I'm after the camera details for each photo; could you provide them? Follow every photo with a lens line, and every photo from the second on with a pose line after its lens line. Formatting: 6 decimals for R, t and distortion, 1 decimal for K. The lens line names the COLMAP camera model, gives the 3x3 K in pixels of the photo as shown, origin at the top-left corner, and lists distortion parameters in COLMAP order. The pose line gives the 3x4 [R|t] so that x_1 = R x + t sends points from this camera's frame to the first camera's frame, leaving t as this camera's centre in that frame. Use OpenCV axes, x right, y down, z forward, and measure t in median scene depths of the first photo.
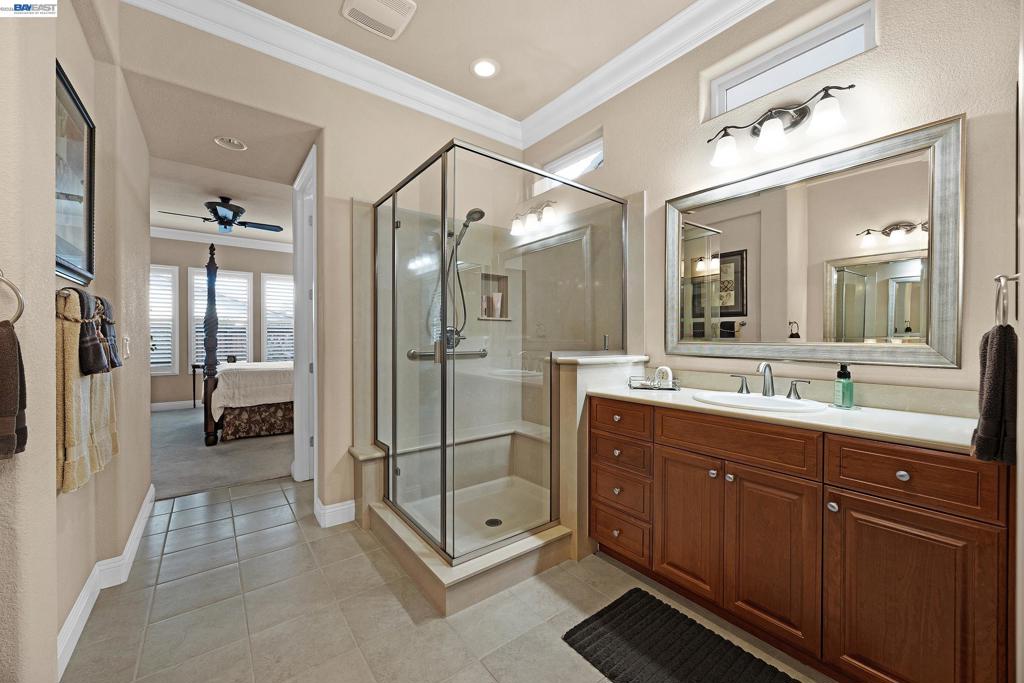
lens RADIAL K [[397.4, 0, 507.9], [0, 397.4, 342.6], [0, 0, 1]] dist [-0.002610, 0.000900]
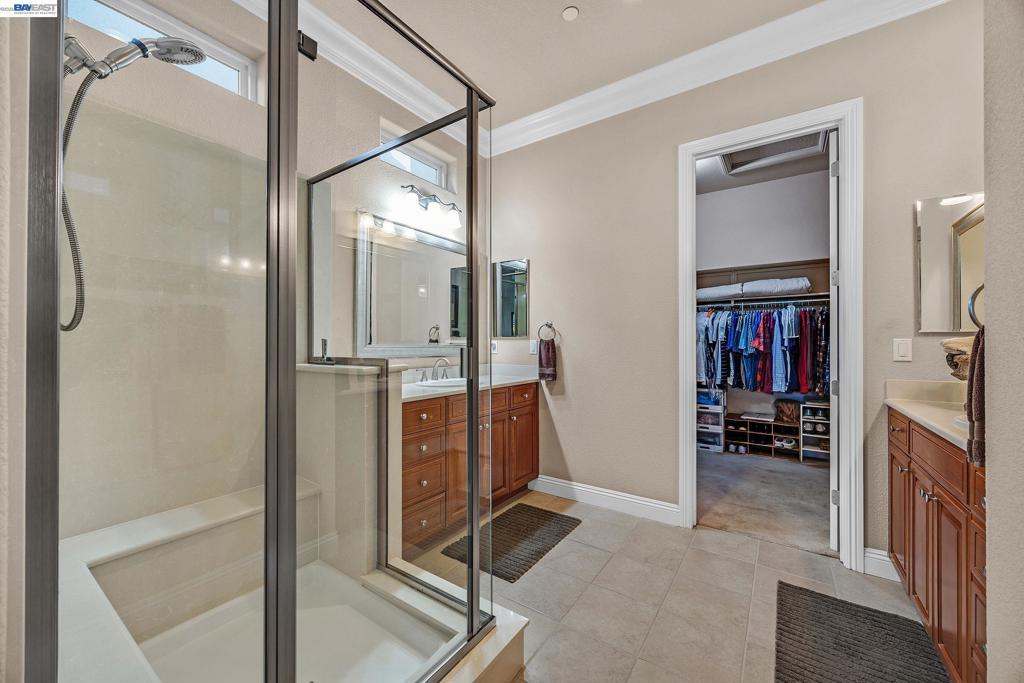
lens RADIAL K [[397.4, 0, 511.6], [0, 397.4, 338.9], [0, 0, 1]] dist [-0.002610, 0.000900]
pose [[-0.314047, 0.005655, 0.949390, -0.965226], [0.012585, 0.999919, -0.001793, -0.019160], [-0.949324, 0.011385, -0.314093, 1.289895]]
